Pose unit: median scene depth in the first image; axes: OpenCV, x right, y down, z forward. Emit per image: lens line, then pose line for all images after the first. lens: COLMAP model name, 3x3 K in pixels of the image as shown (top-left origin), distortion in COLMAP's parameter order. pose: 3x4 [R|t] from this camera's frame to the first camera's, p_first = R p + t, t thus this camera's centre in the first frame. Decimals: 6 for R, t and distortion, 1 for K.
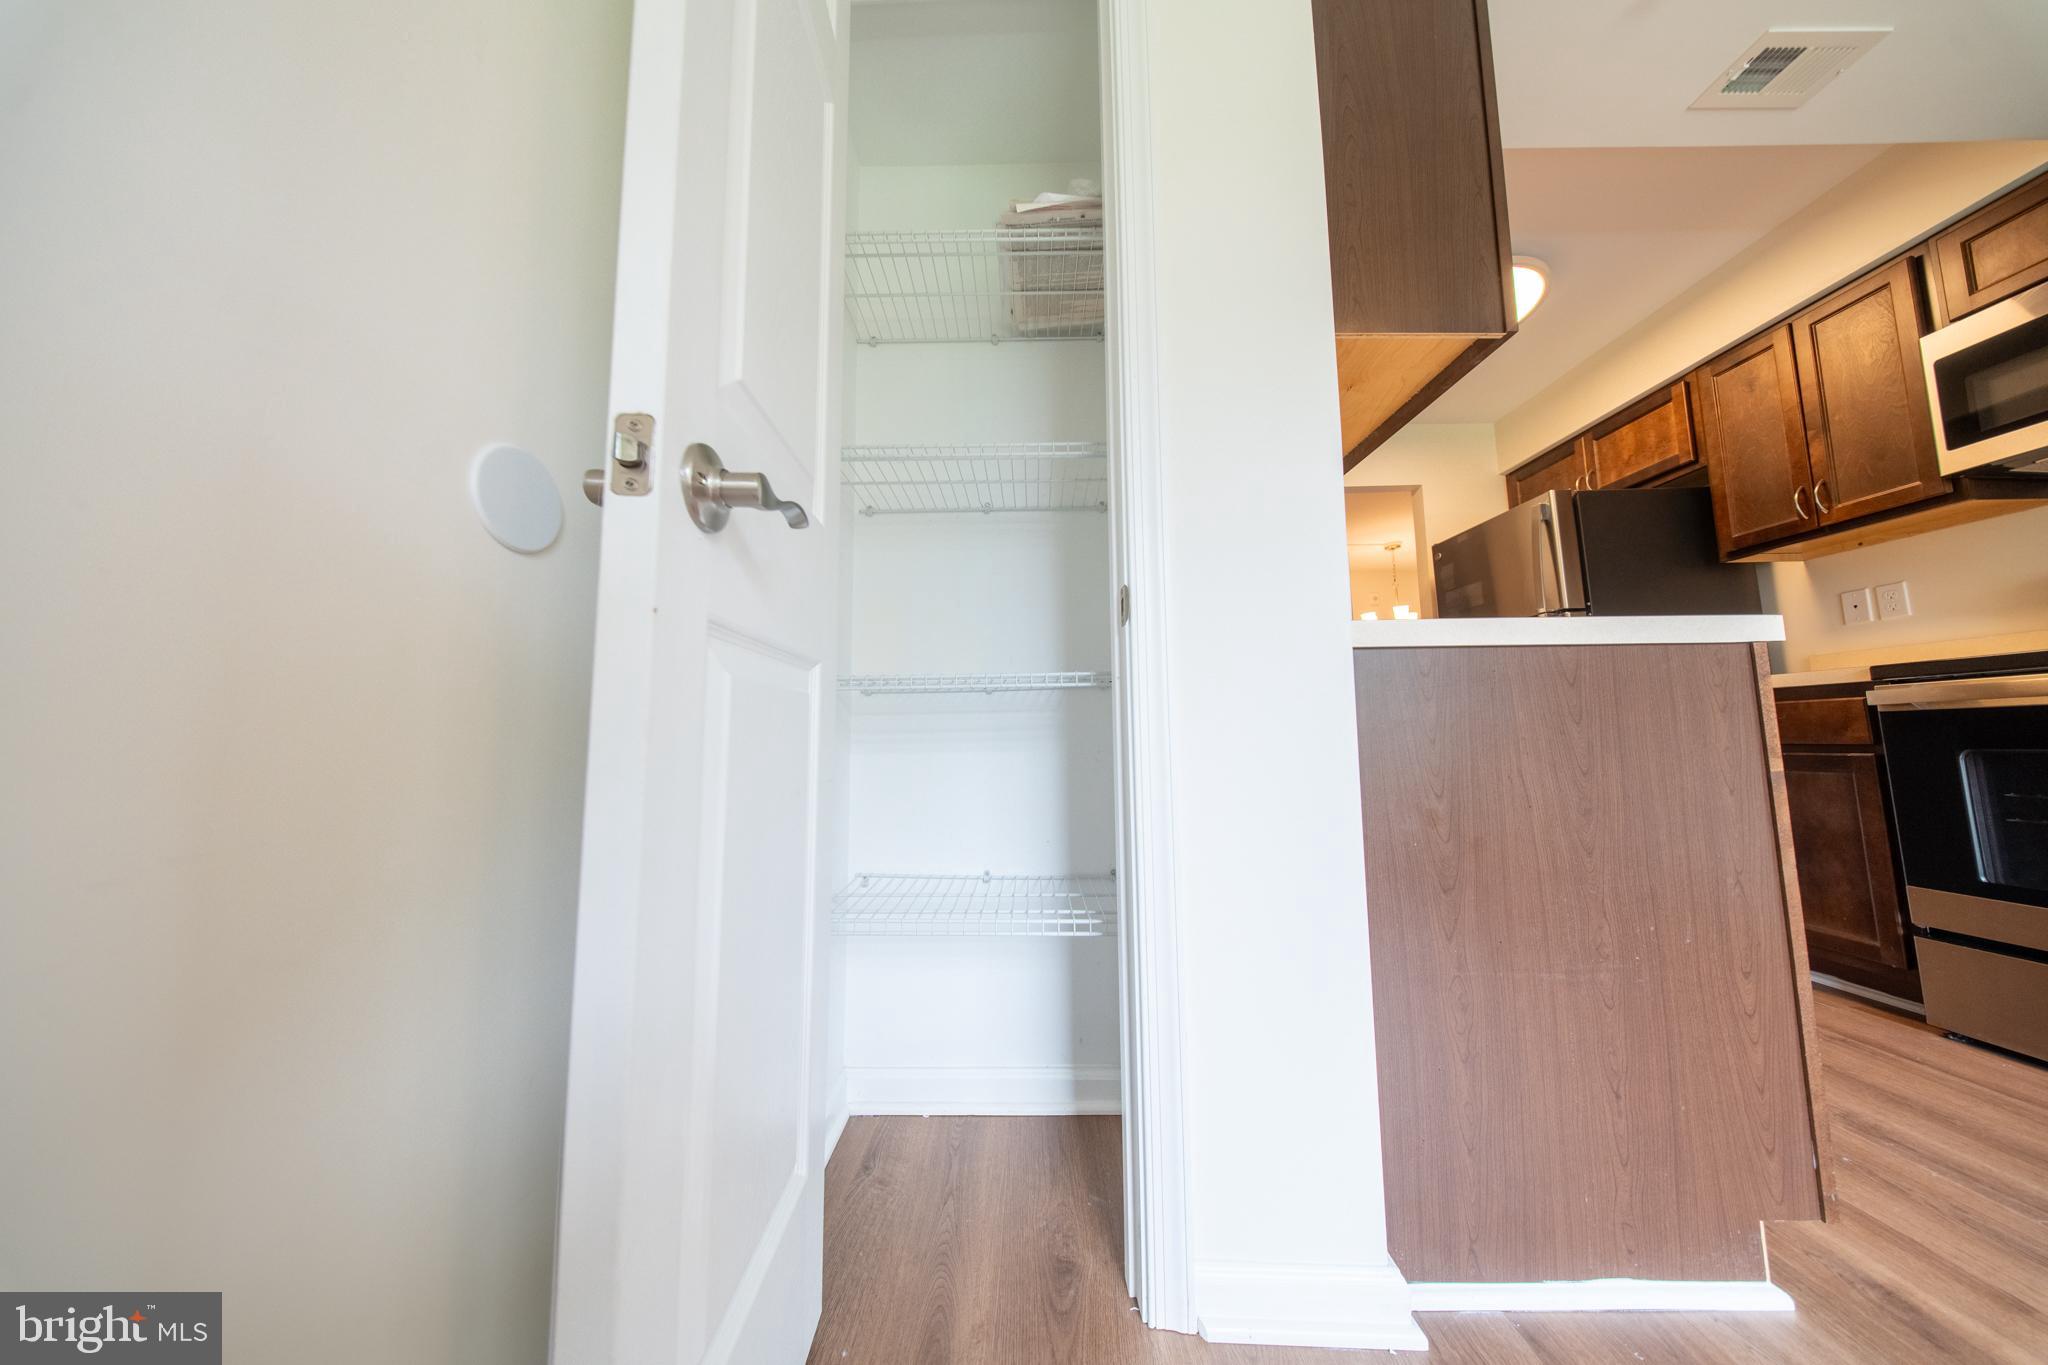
lens RADIAL K [[618.3, 0, 1017.9], [0, 618.3, 680.5], [0, 0, 1]] dist [-0.000824, -0.000115]
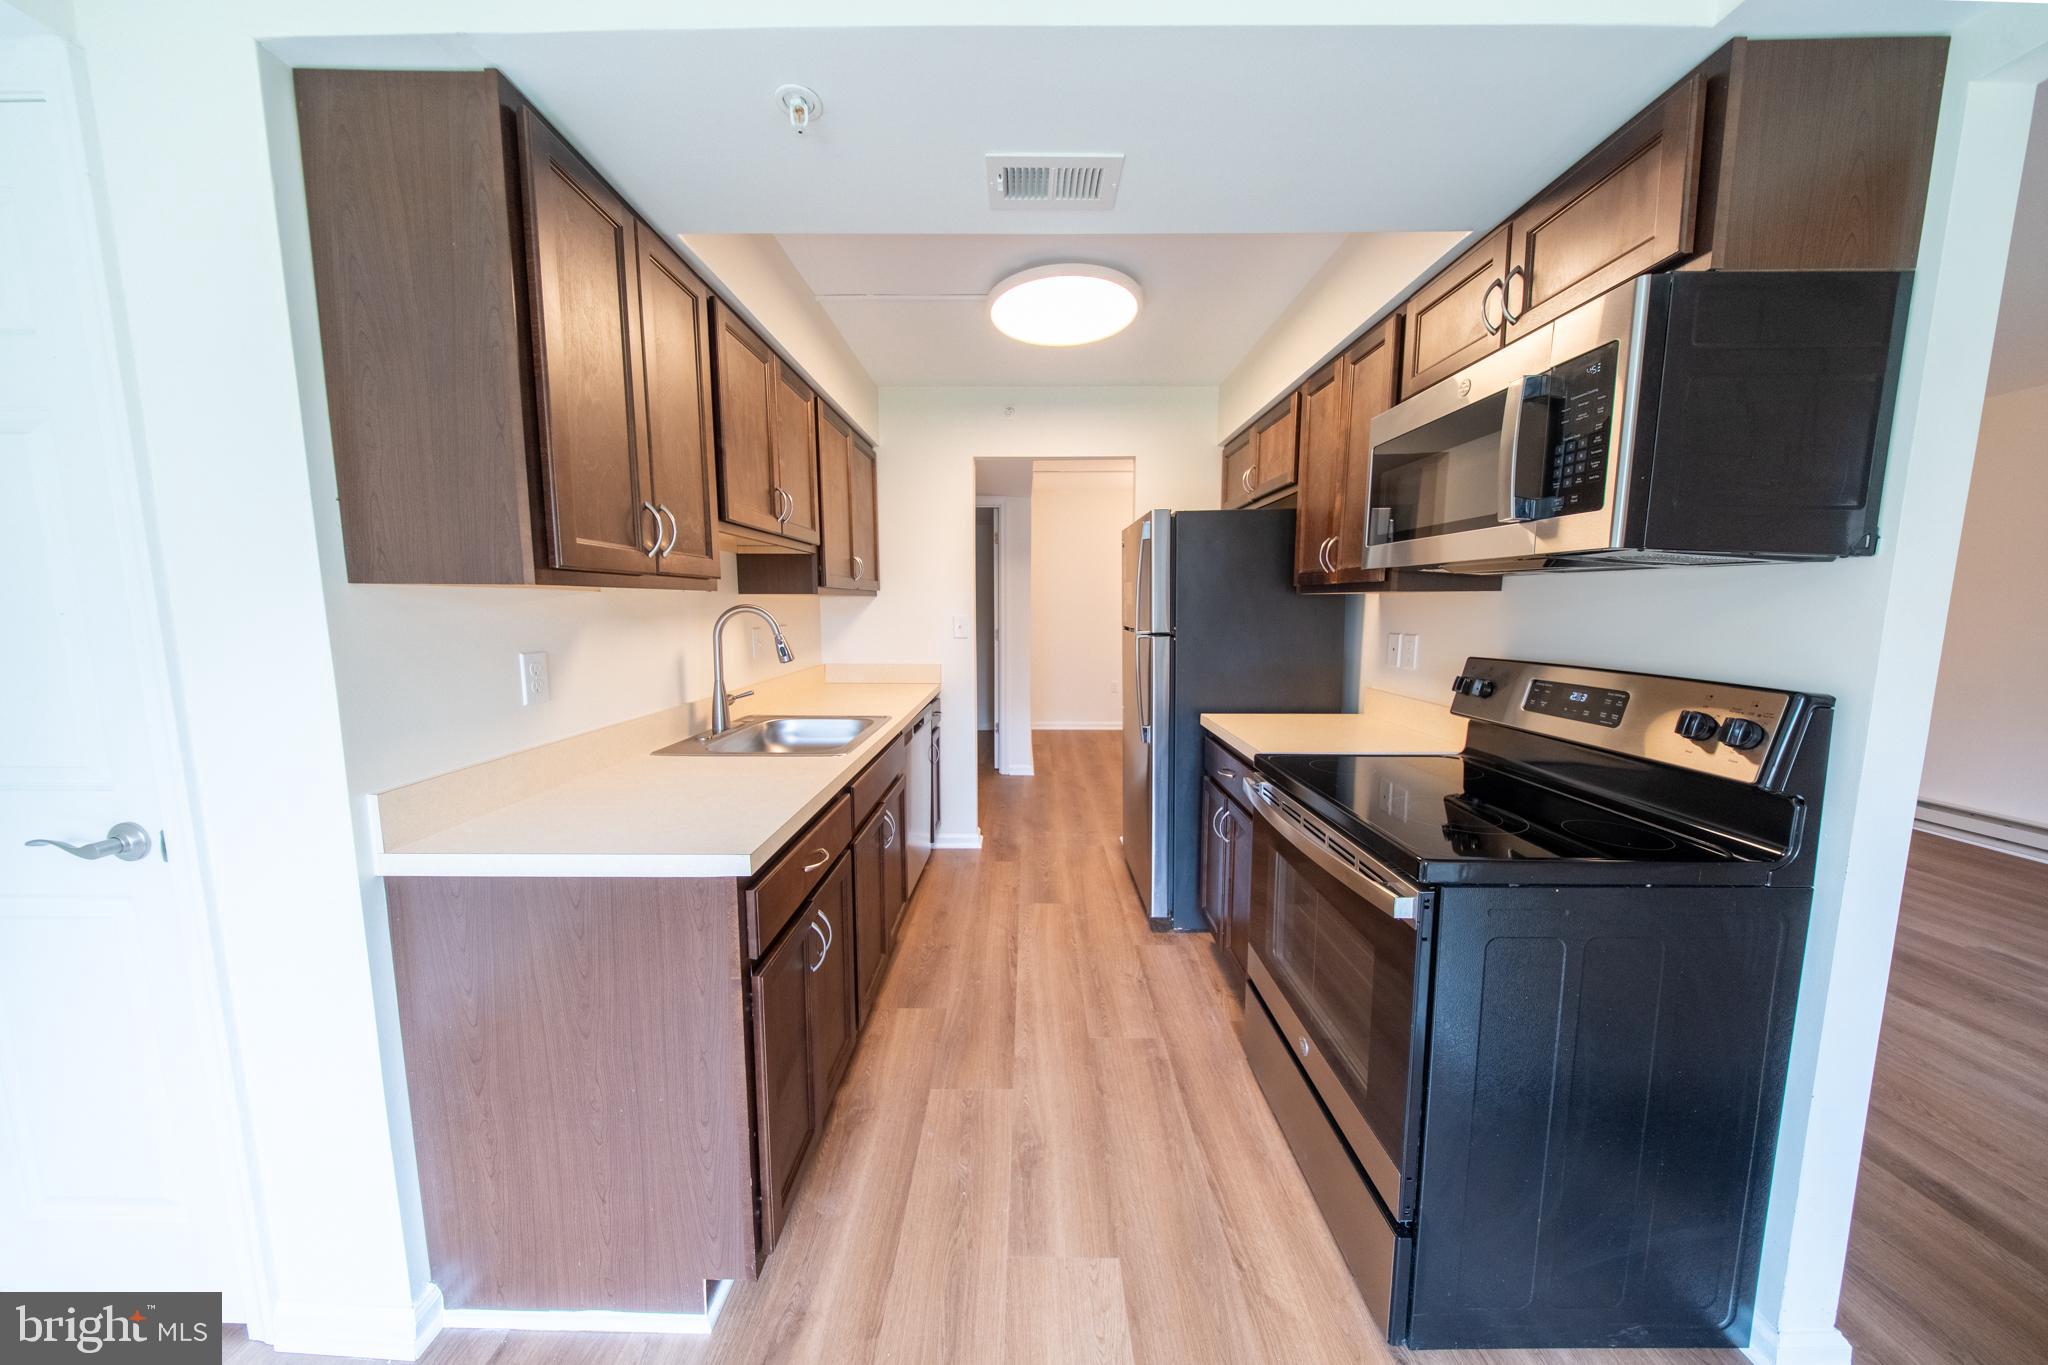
lens RADIAL K [[627.9, 0, 1021.6], [0, 627.9, 676.8], [0, 0, 1]] dist [0.000057, -0.000027]
pose [[0.999977, 0.006592, 0.001725, 0.685255], [-0.006809, 0.975834, 0.218408, -0.277723], [-0.000243, -0.218414, 0.975856, -0.026292]]
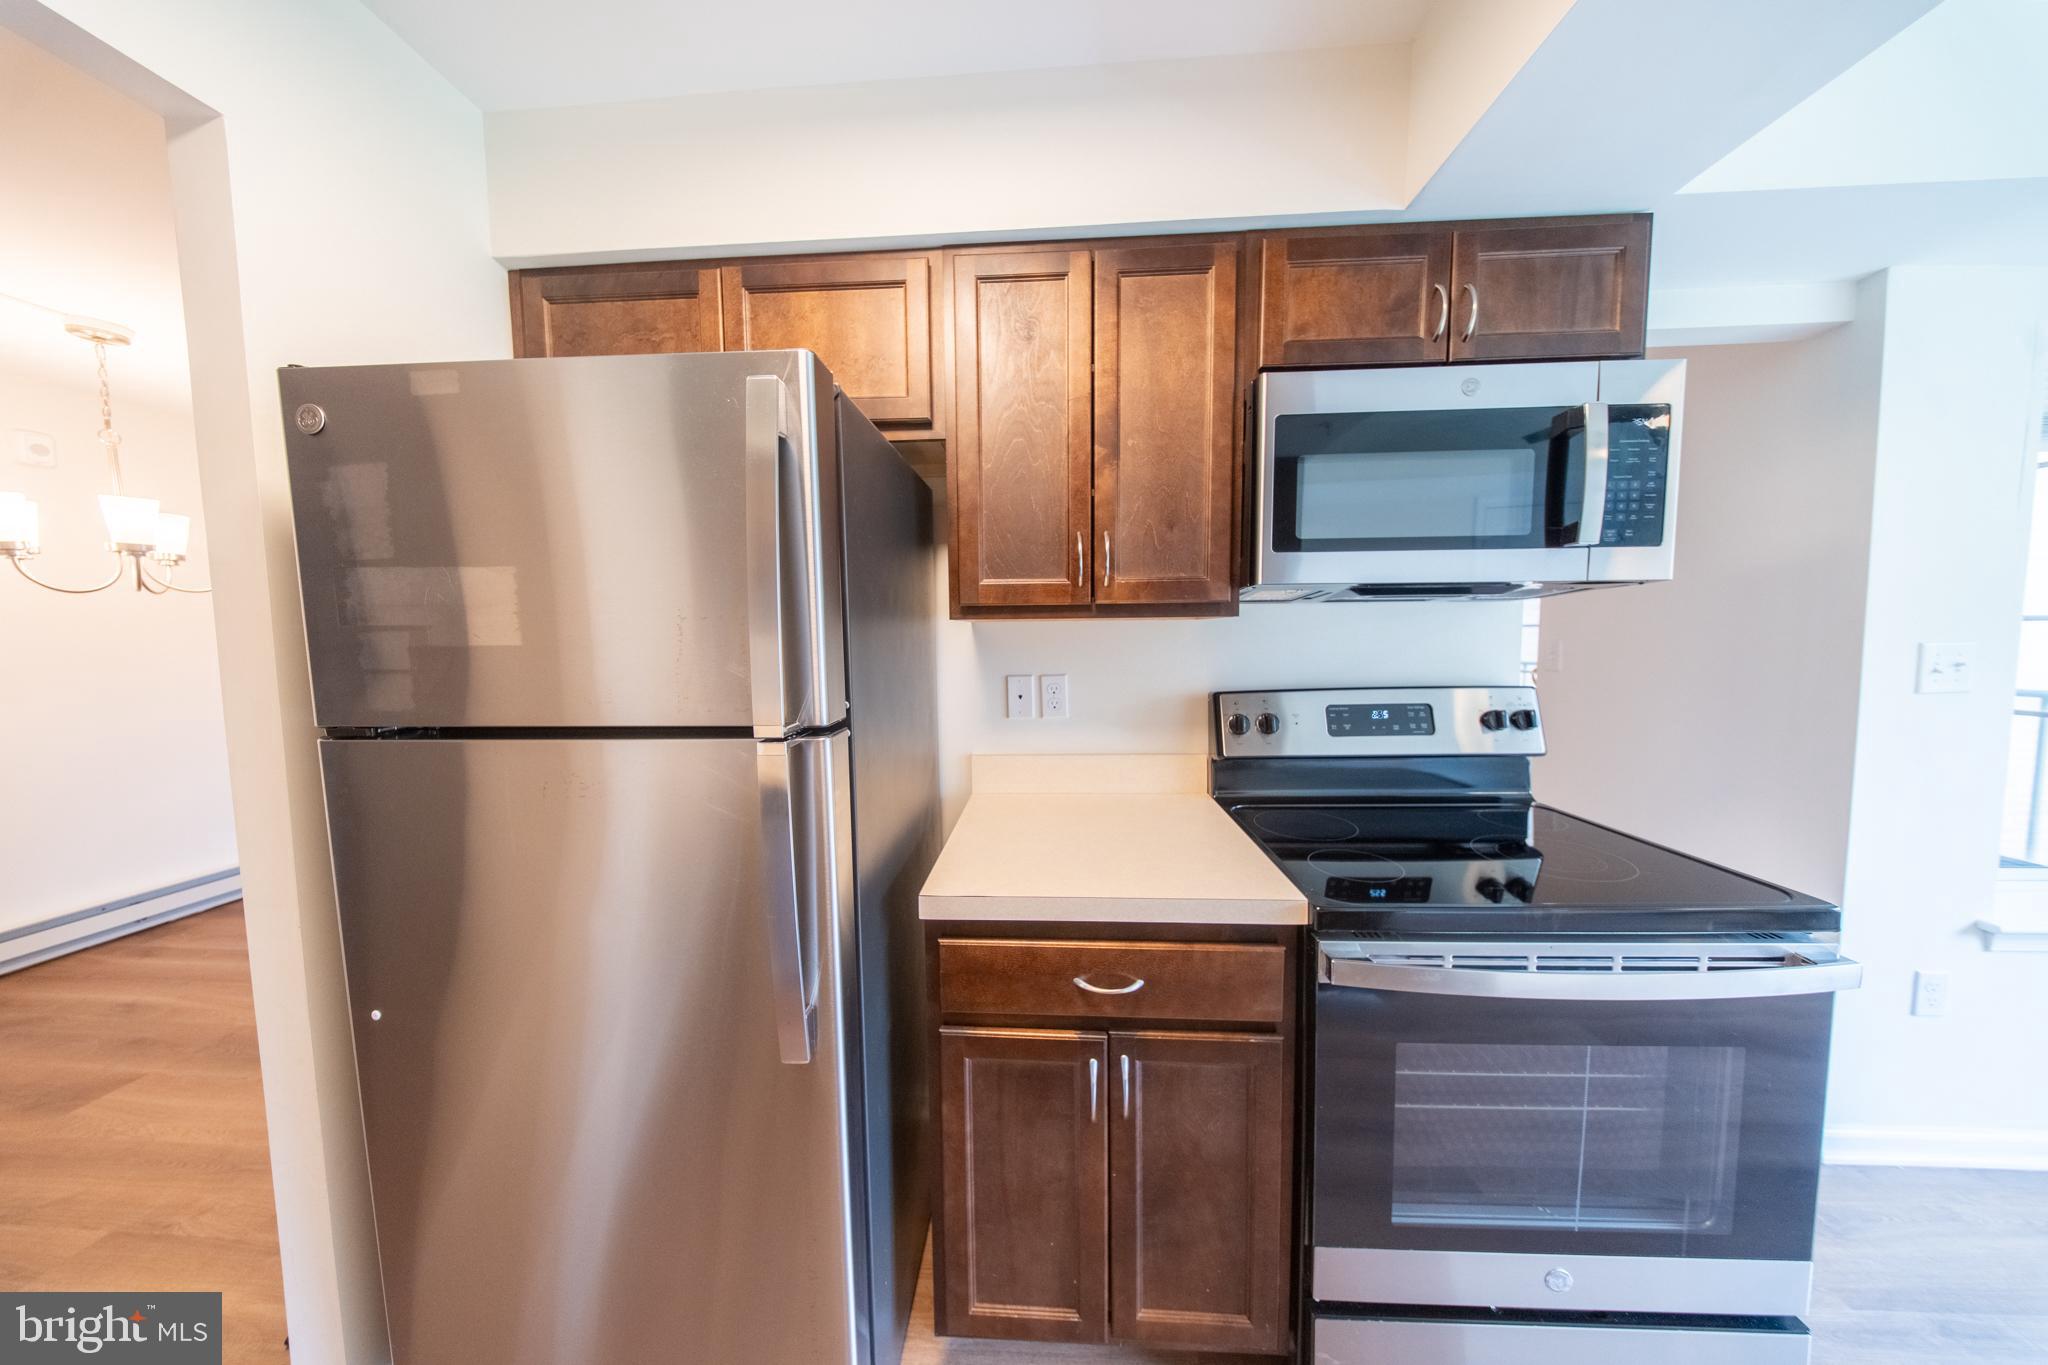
lens RADIAL K [[594.5, 0, 1020.9], [0, 594.5, 675.7], [0, 0, 1]] dist [-0.004758, -0.000170]
pose [[0.041724, -0.059365, 0.997364, 0.583035], [-0.088628, 0.994078, 0.062877, -0.178666], [-0.995191, -0.091018, 0.036216, 0.906361]]
